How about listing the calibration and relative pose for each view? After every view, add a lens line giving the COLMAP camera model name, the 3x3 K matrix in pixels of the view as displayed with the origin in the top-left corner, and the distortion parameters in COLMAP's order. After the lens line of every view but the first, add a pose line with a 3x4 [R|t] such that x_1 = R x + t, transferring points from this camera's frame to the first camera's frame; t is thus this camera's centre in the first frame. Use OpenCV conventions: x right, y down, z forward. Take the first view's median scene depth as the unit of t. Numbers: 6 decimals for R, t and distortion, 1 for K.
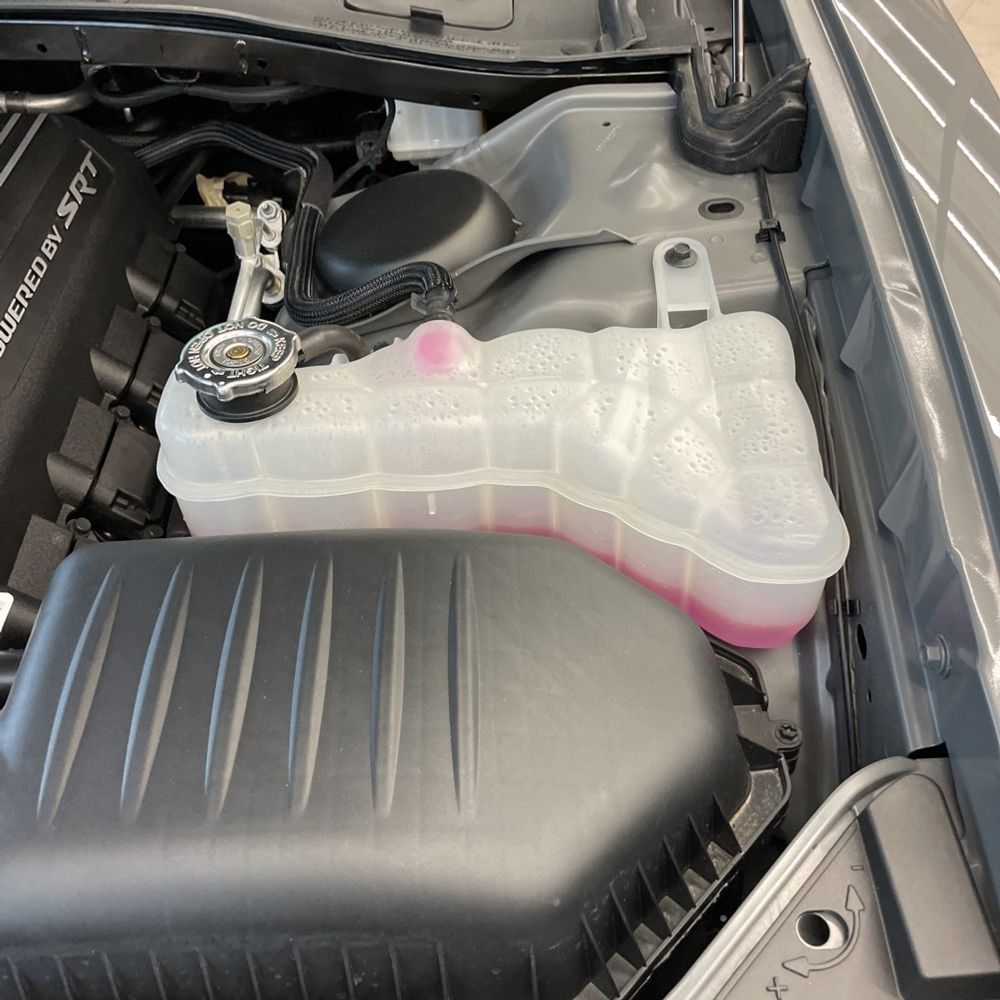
lens RADIAL K [[1030.1, 0, 495.8], [0, 1030.1, 481.4], [0, 0, 1]] dist [0.090060, -0.137388]
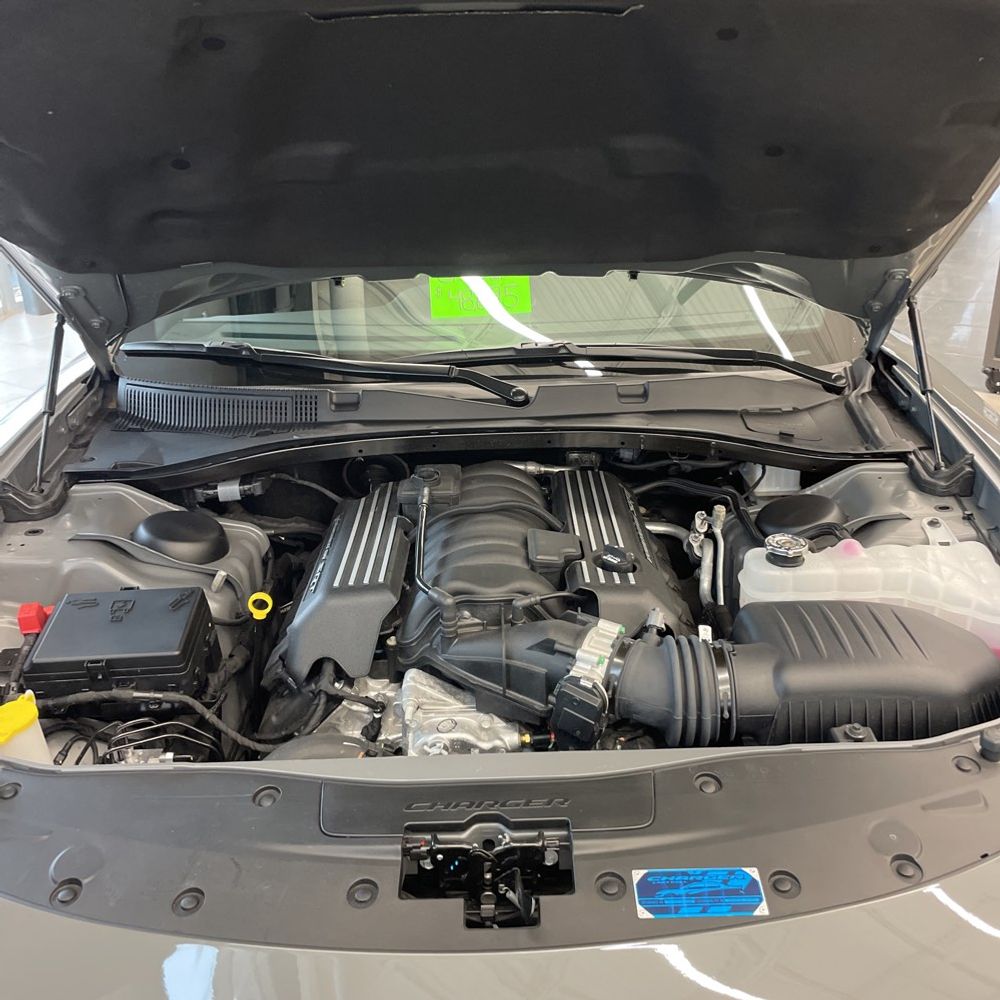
lens RADIAL K [[1030.1, 0, 495.8], [0, 1030.1, 481.4], [0, 0, 1]] dist [0.090060, -0.137388]
pose [[0.999369, 0.029269, -0.020103, -0.787021], [-0.034700, 0.925146, -0.378022, 0.639549], [0.007534, 0.378481, 0.925578, -1.290537]]
